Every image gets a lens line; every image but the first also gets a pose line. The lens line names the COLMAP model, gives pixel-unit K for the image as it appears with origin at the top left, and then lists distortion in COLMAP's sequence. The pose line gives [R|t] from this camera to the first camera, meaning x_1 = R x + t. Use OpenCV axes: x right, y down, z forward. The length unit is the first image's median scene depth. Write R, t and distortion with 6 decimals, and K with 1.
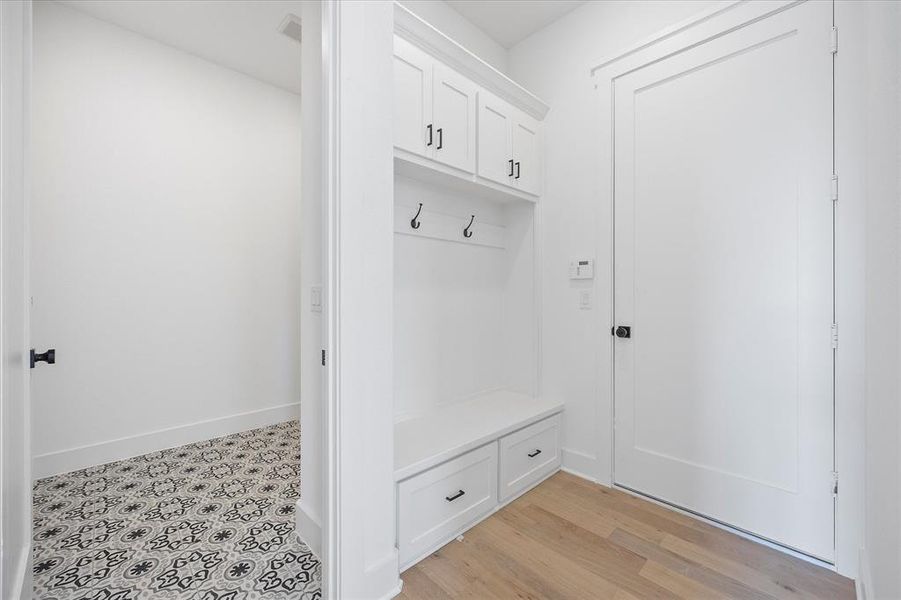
lens RADIAL K [[365.4, 0, 448.5], [0, 365.4, 295.9], [0, 0, 1]] dist [0.000781, 0.000501]
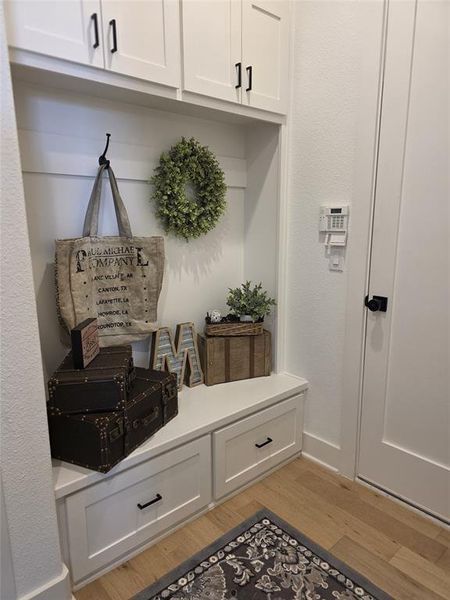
lens RADIAL K [[406.1, 0, 224.8], [0, 406.1, 301.8], [0, 0, 1]] dist [0.042265, -0.024056]
pose [[0.998737, 0.001840, -0.050215, 0.198786], [0.008101, 0.980363, 0.197033, -0.080312], [0.049591, -0.197191, 0.979110, 0.135025]]
